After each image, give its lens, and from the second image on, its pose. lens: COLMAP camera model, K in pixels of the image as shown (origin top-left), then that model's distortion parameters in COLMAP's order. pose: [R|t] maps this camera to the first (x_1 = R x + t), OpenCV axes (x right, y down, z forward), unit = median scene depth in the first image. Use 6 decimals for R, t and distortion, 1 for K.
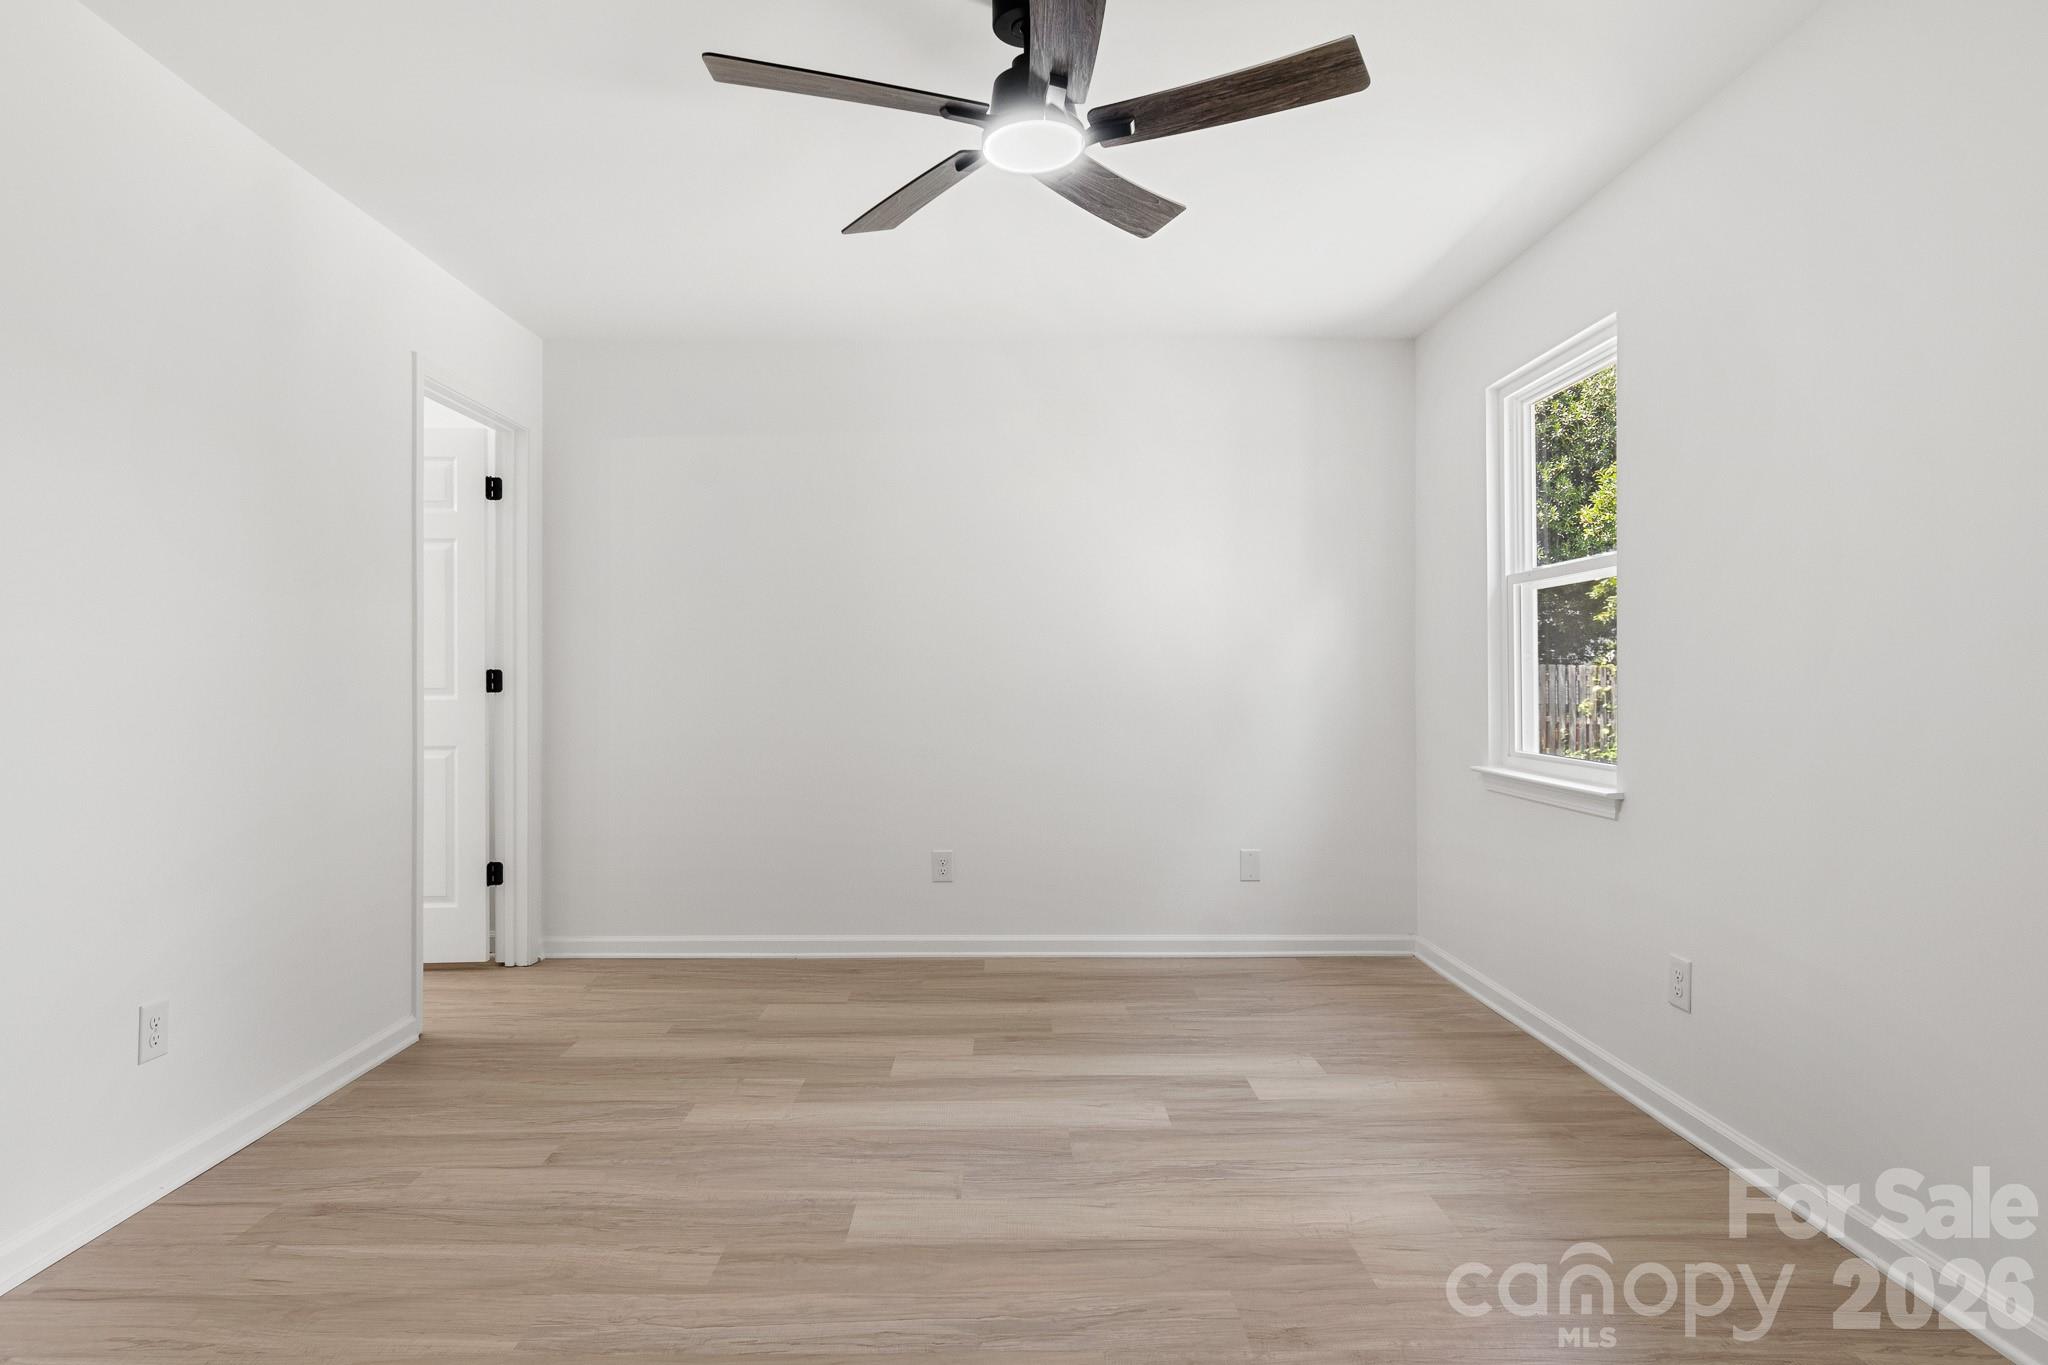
lens RADIAL K [[1081.2, 0, 1012.3], [0, 1081.2, 673.1], [0, 0, 1]] dist [-0.003737, -0.000852]
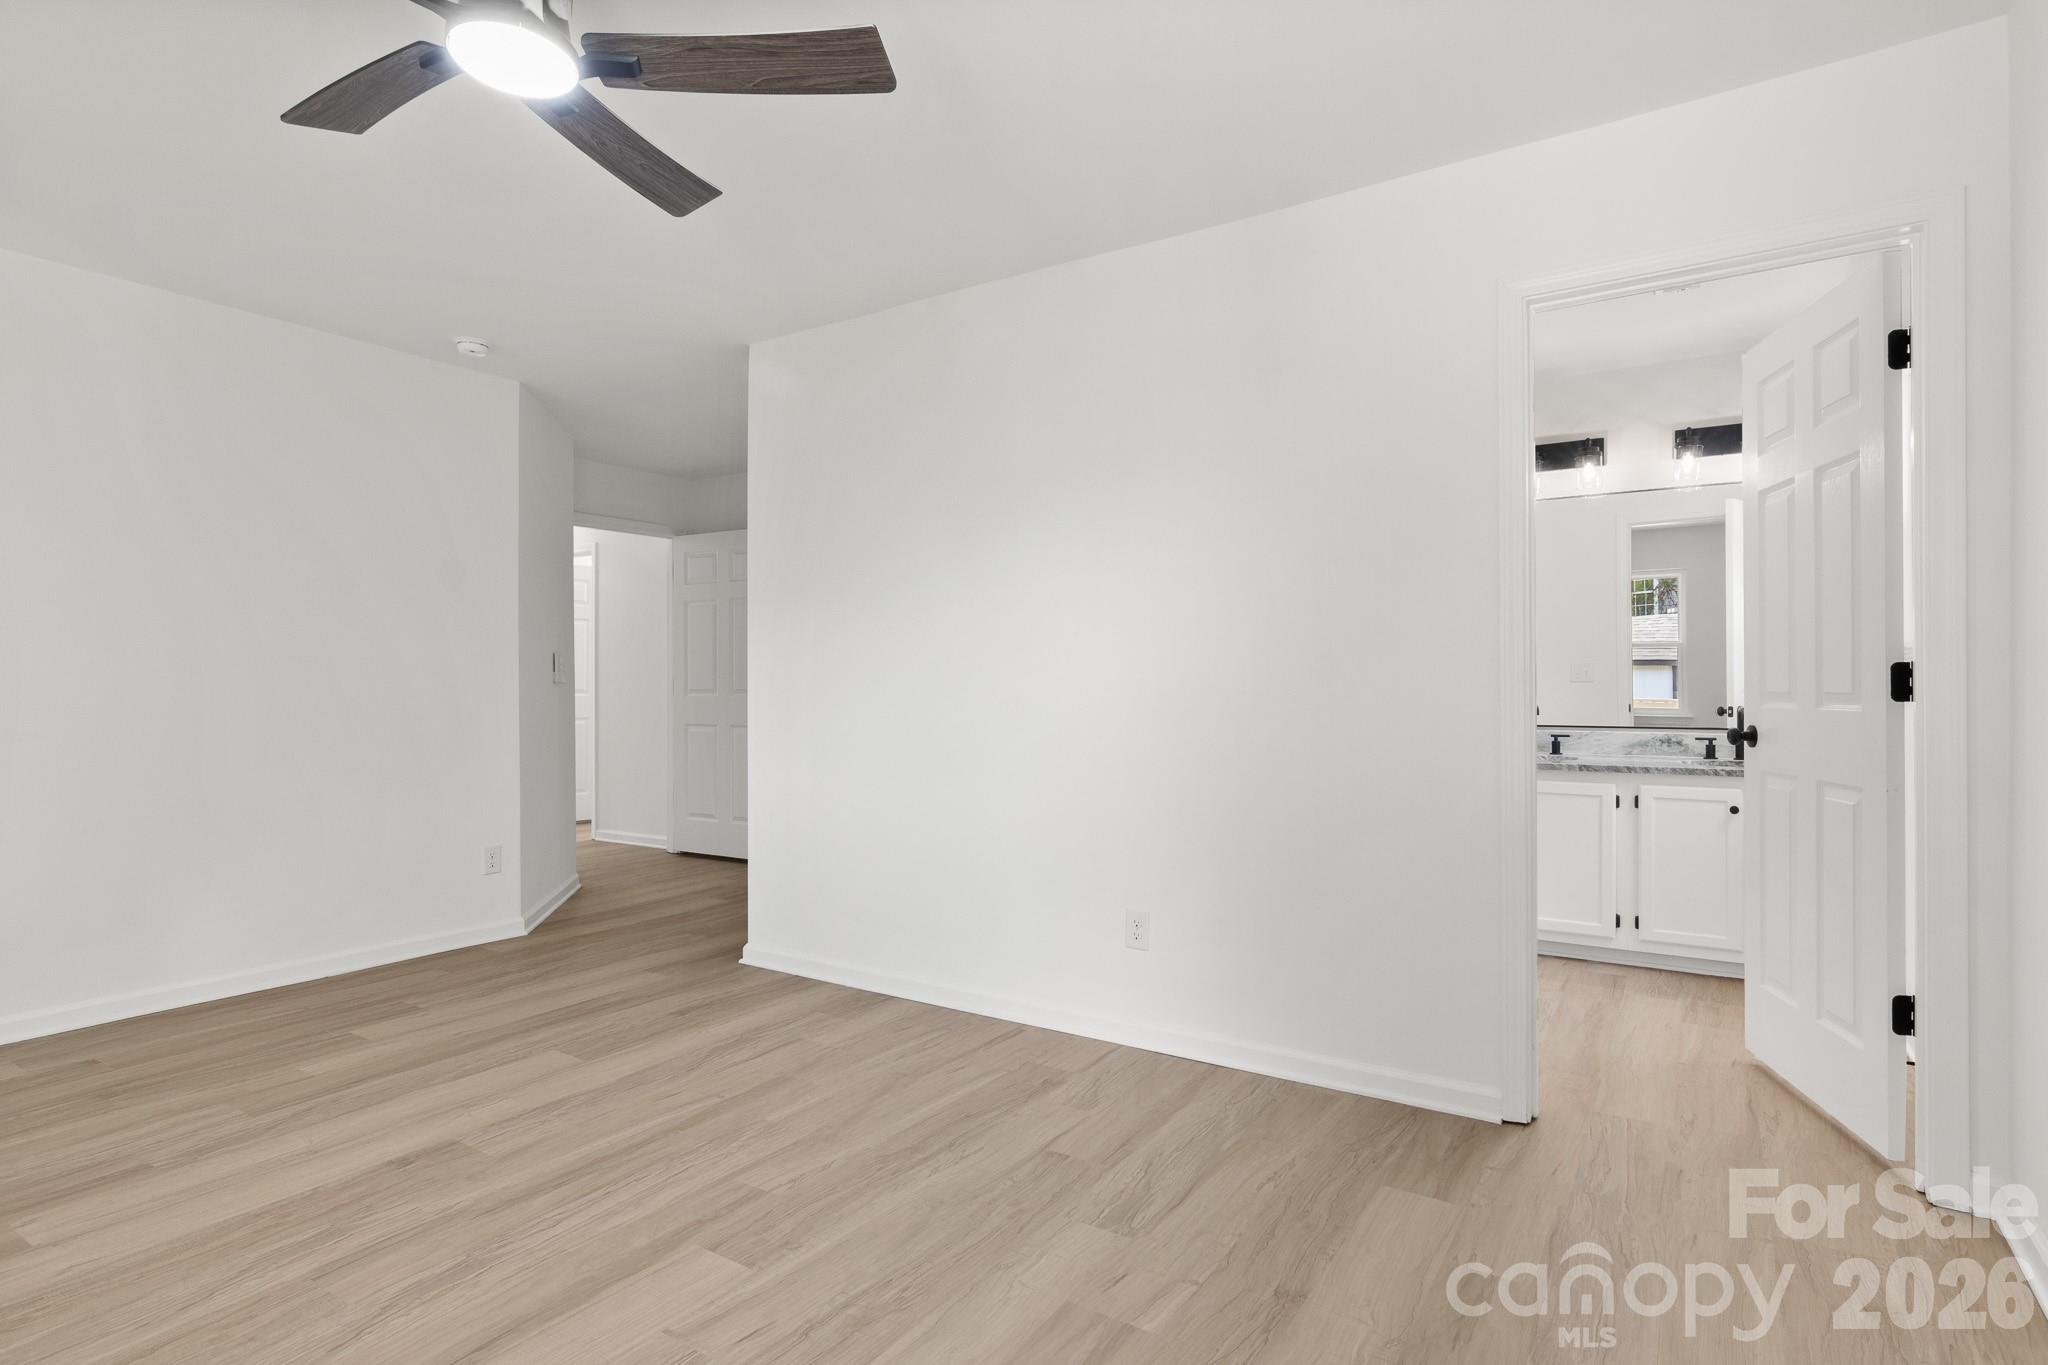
lens RADIAL K [[1069.0, 0, 1013.2], [0, 1069.0, 683.3], [0, 0, 1]] dist [0.003157, 0.001860]
pose [[-0.561975, 0.003733, -0.827146, 0.472606], [0.010104, 0.999946, -0.002352, 0.010739], [0.827092, -0.009679, -0.561983, 1.708862]]
